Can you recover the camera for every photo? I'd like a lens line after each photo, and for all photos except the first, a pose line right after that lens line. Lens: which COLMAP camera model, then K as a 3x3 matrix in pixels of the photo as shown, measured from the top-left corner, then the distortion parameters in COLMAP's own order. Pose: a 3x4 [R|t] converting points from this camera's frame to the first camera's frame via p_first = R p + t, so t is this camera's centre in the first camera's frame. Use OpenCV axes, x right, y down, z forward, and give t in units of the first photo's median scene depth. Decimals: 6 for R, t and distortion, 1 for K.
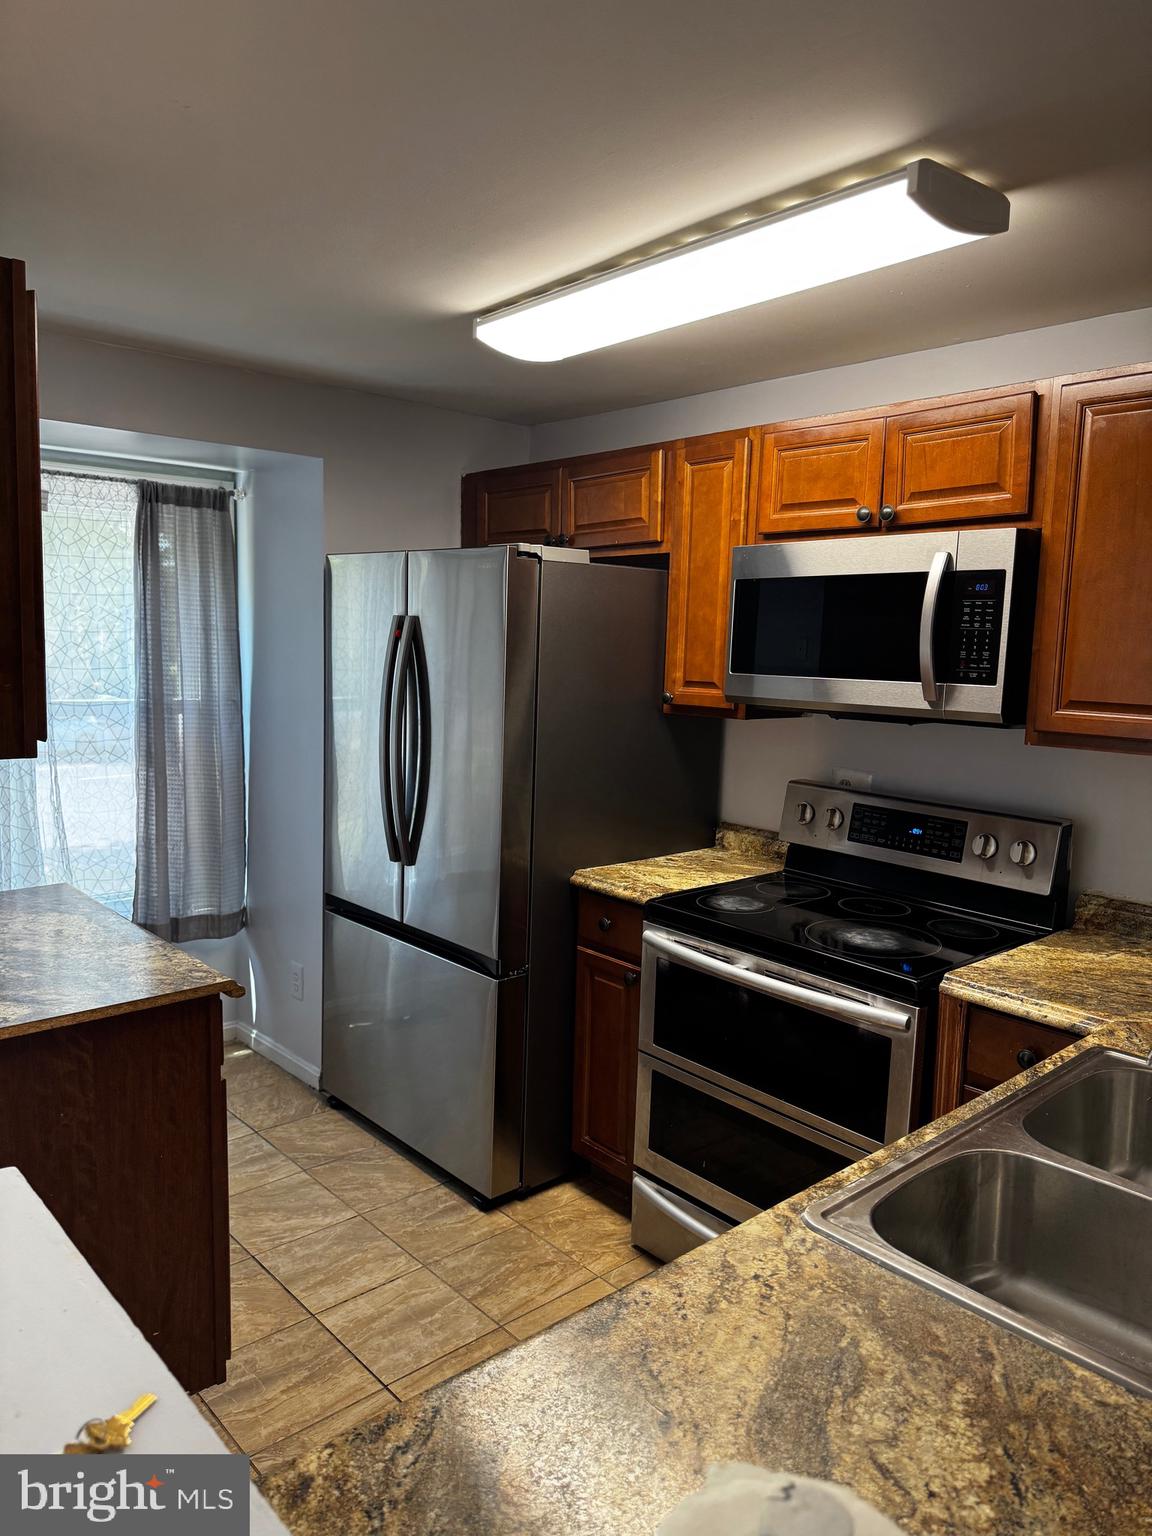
lens RADIAL K [[1066.9, 0, 574.8], [0, 1066.9, 781.8], [0, 0, 1]] dist [0.165361, -0.364365]
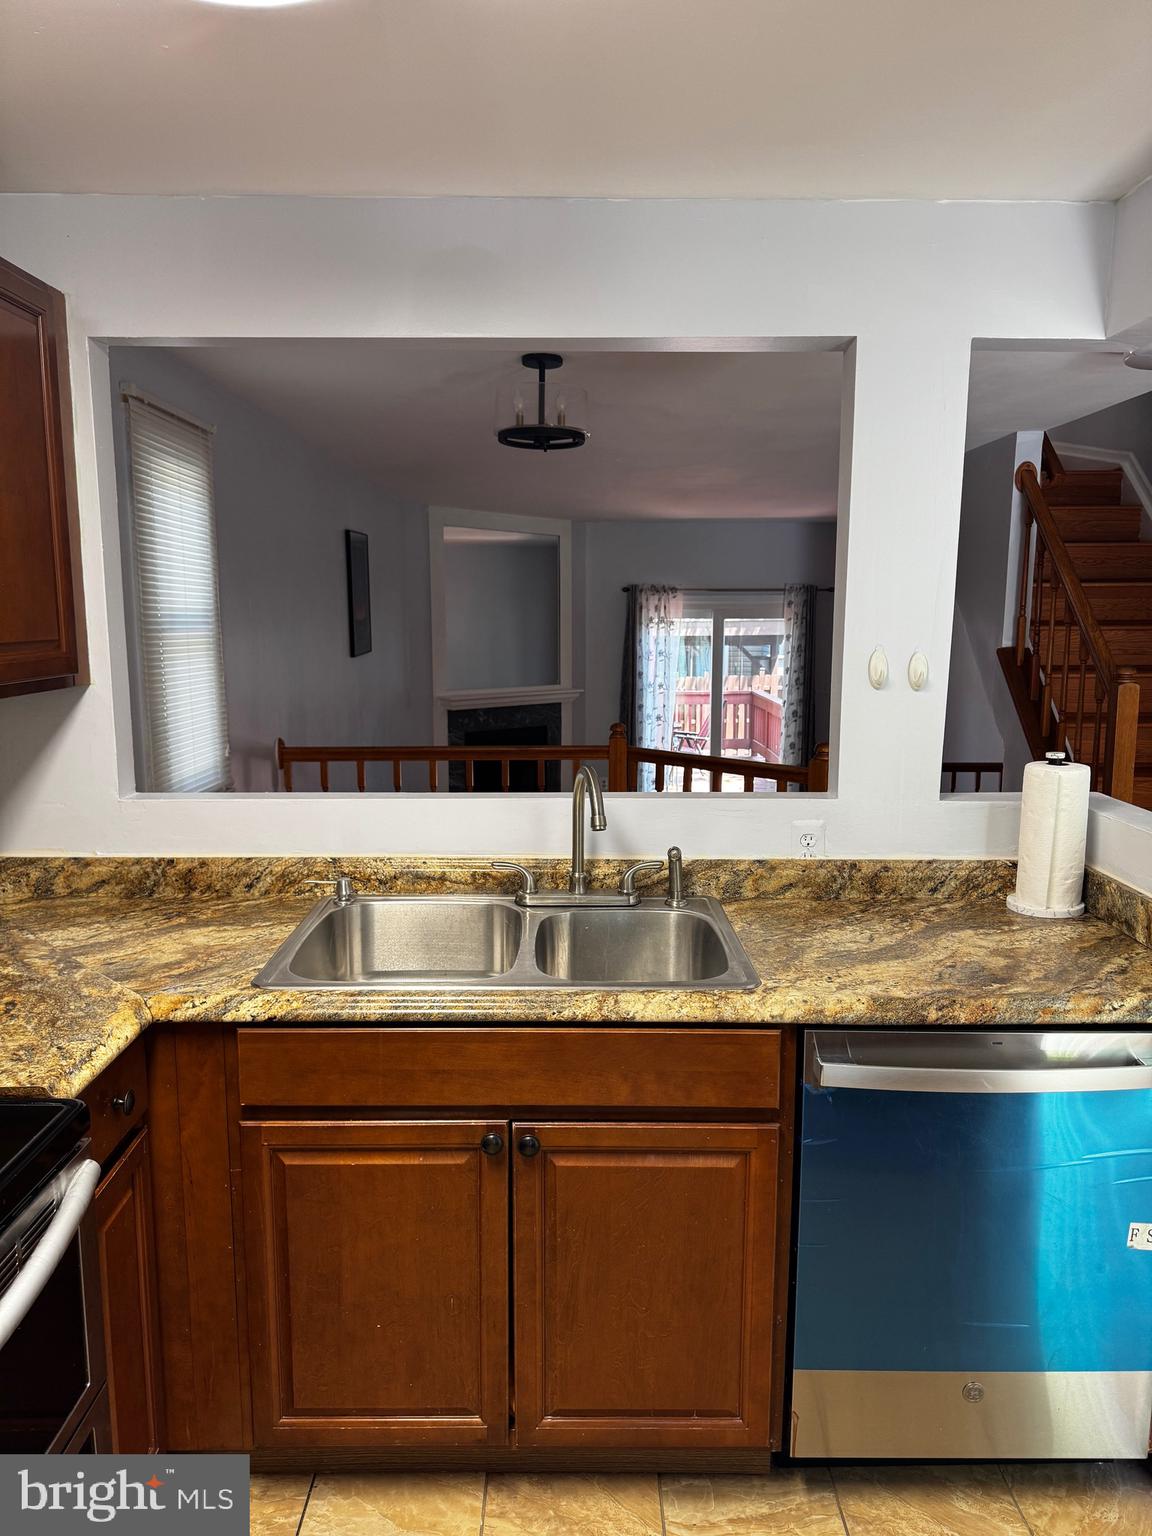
lens RADIAL K [[1071.5, 0, 579.8], [0, 1071.5, 780.3], [0, 0, 1]] dist [0.097193, -0.145155]
pose [[-0.753611, -0.133714, 0.643577, -0.232648], [0.061164, 0.960578, 0.271198, -0.123216], [-0.654469, 0.243741, -0.715724, 0.990853]]
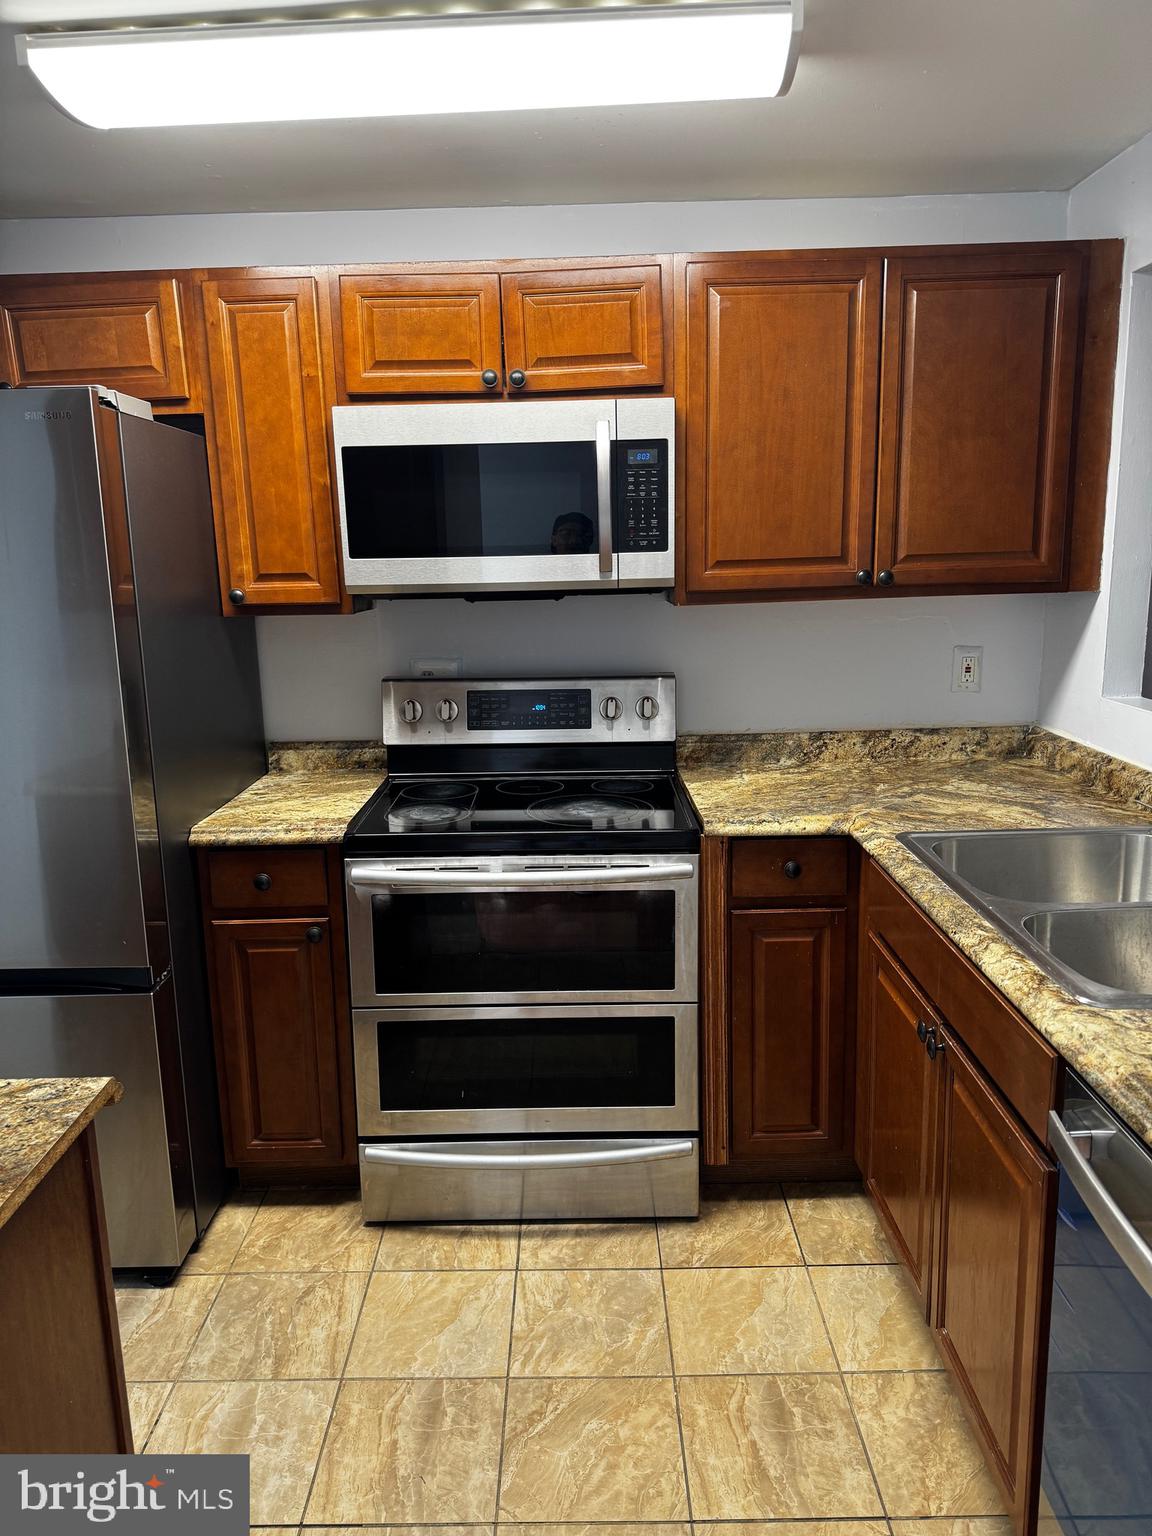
lens RADIAL K [[1071.5, 0, 579.8], [0, 1071.5, 780.3], [0, 0, 1]] dist [0.097193, -0.145155]
pose [[0.669486, -0.197647, 0.716048, -0.415390], [0.141186, 0.980238, 0.138565, -0.022721], [-0.729284, 0.008329, 0.684160, 0.291864]]
